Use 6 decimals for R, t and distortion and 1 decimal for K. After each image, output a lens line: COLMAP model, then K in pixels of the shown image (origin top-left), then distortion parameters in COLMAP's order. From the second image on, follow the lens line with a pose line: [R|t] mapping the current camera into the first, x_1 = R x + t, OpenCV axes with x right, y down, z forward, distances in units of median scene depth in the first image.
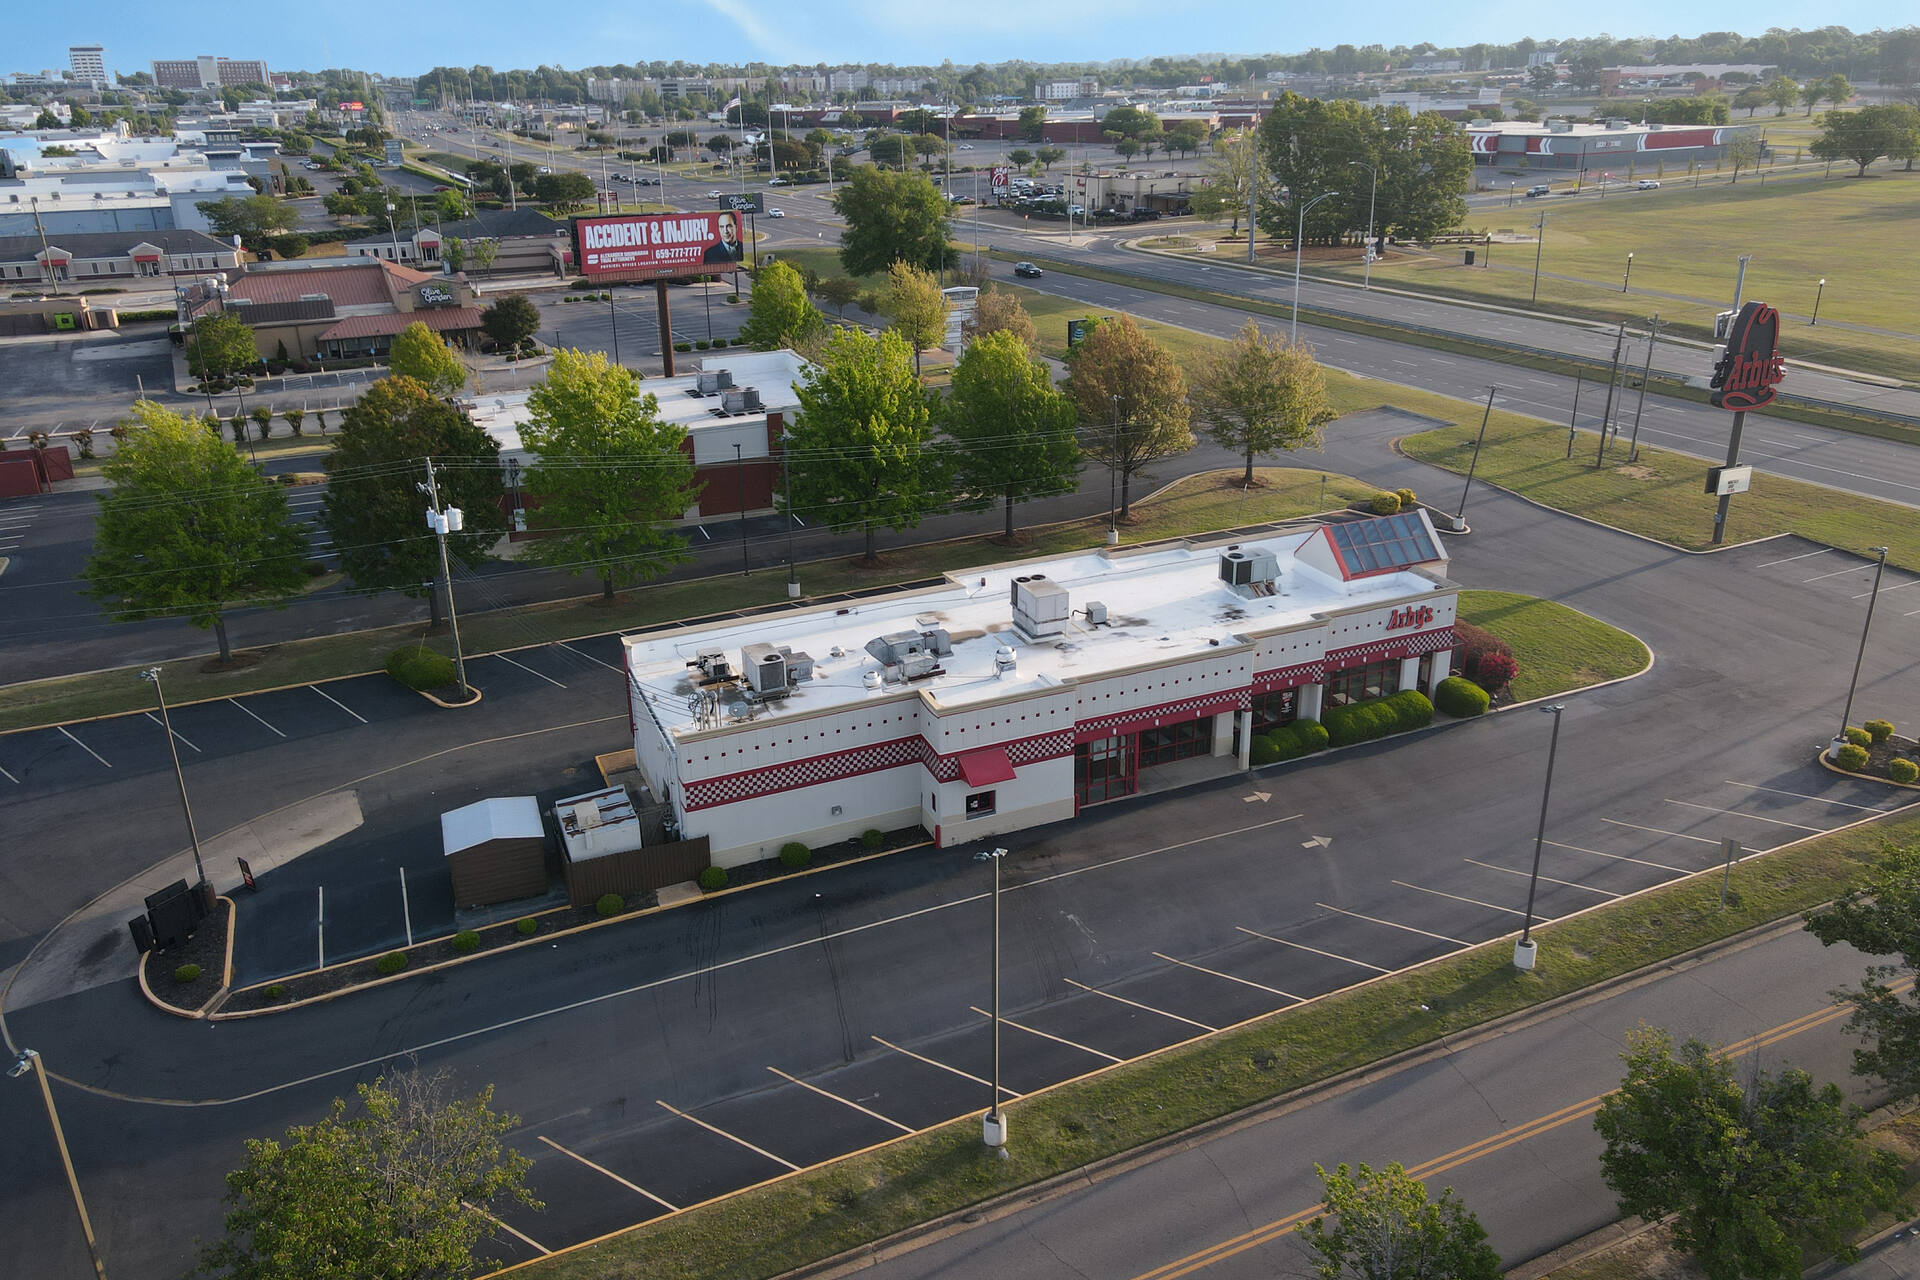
lens RADIAL K [[1344.8, 0, 958.1], [0, 1344.8, 585.7], [0, 0, 1]] dist [0.005101, 0.036708]
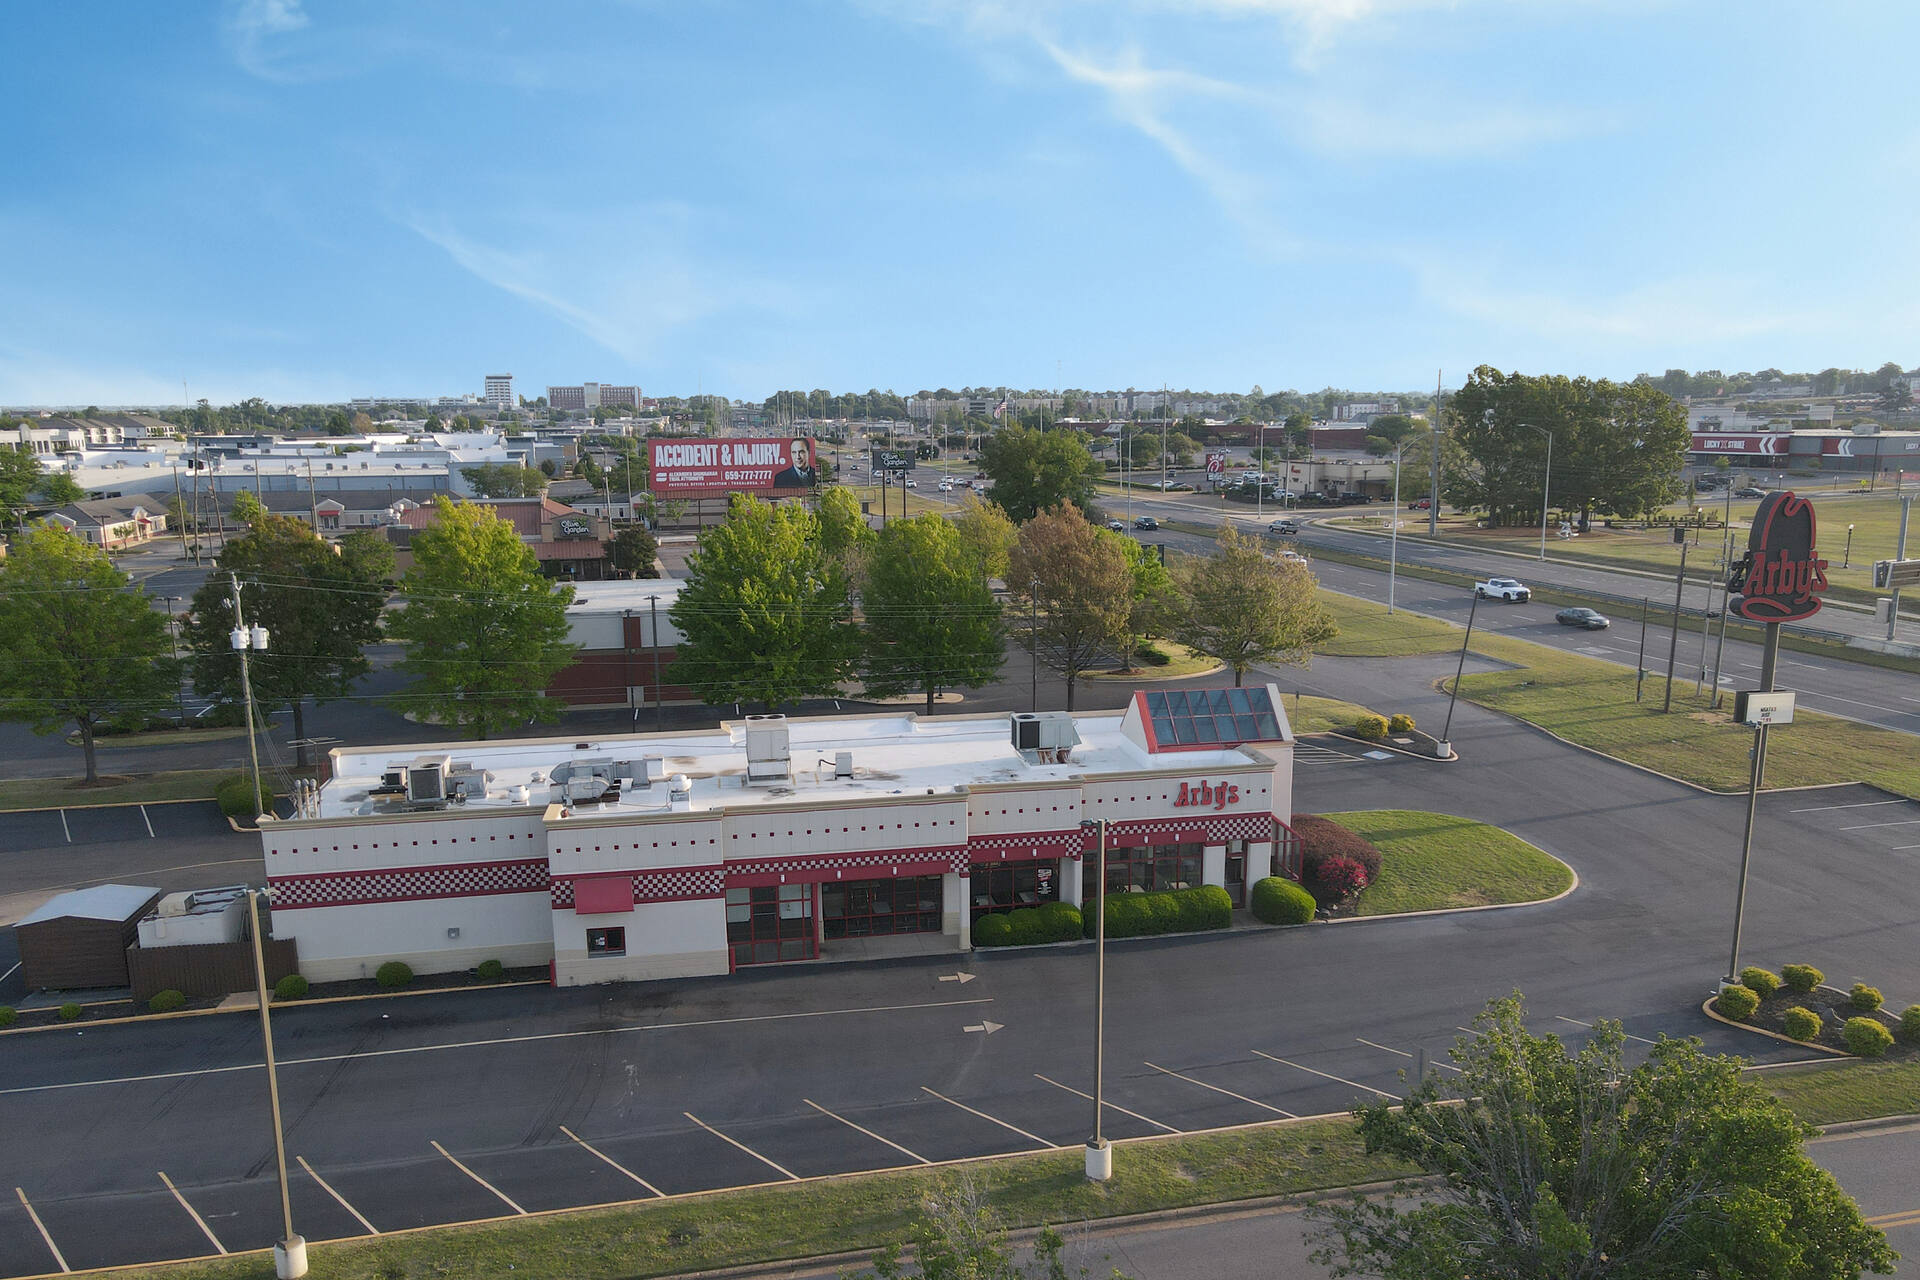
lens RADIAL K [[1350.7, 0, 961.7], [0, 1350.7, 701.6], [0, 0, 1]] dist [-0.000957, 0.029440]
pose [[0.976368, 0.053973, -0.209267, 0.331423], [-0.083156, 0.987586, -0.133265, 0.083997], [0.199477, 0.147518, 0.968735, 0.135633]]
